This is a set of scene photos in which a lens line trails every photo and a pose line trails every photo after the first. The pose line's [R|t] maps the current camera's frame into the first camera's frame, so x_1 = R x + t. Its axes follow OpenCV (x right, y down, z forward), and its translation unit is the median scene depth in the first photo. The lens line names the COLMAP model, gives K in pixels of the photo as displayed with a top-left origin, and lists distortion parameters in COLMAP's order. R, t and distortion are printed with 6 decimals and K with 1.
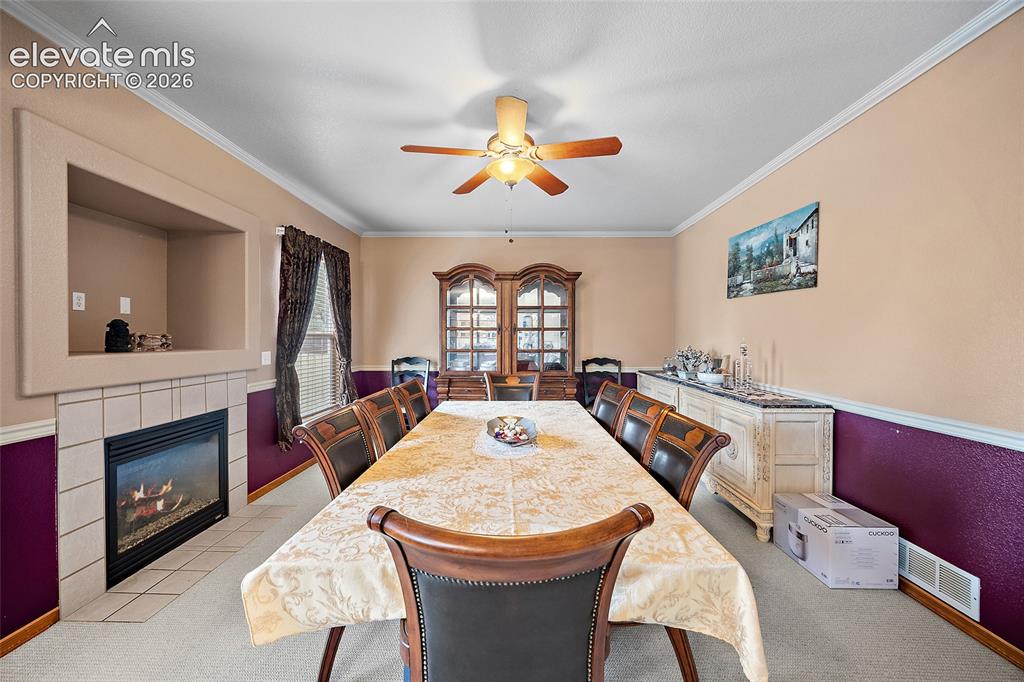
lens RADIAL K [[401.9, 0, 554.8], [0, 401.9, 339.7], [0, 0, 1]] dist [-0.003498, 0.000787]
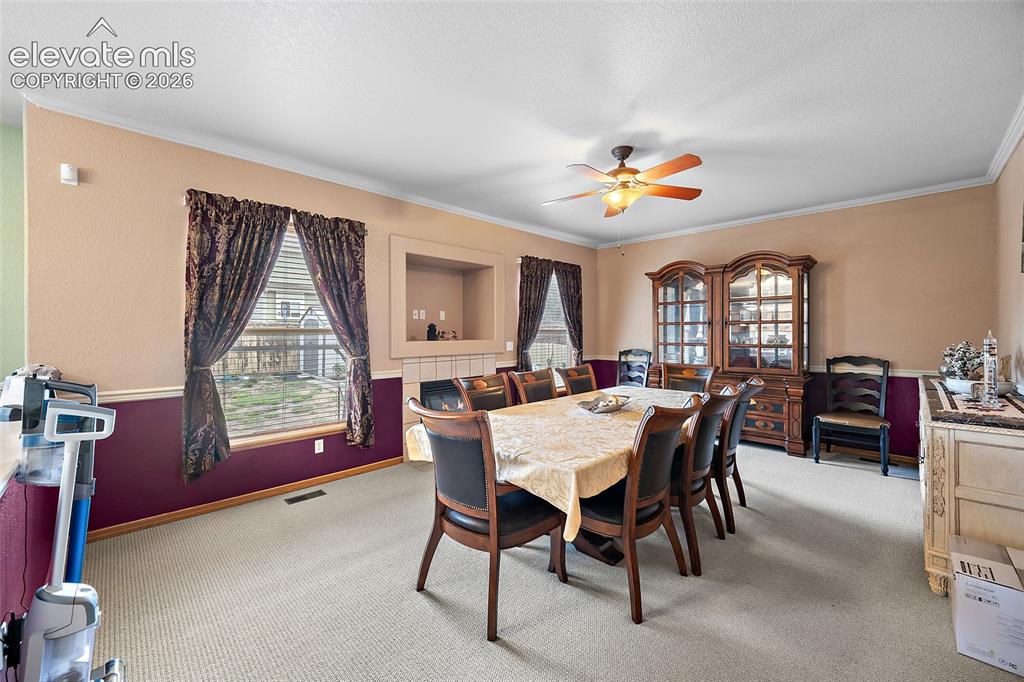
lens RADIAL K [[401.9, 0, 527.2], [0, 401.9, 330.5], [0, 0, 1]] dist [-0.003498, 0.000787]
pose [[0.741630, -0.007505, -0.670767, 0.209678], [0.001424, 0.999953, -0.009614, 0.001009], [0.670808, 0.006175, 0.741606, -0.049333]]
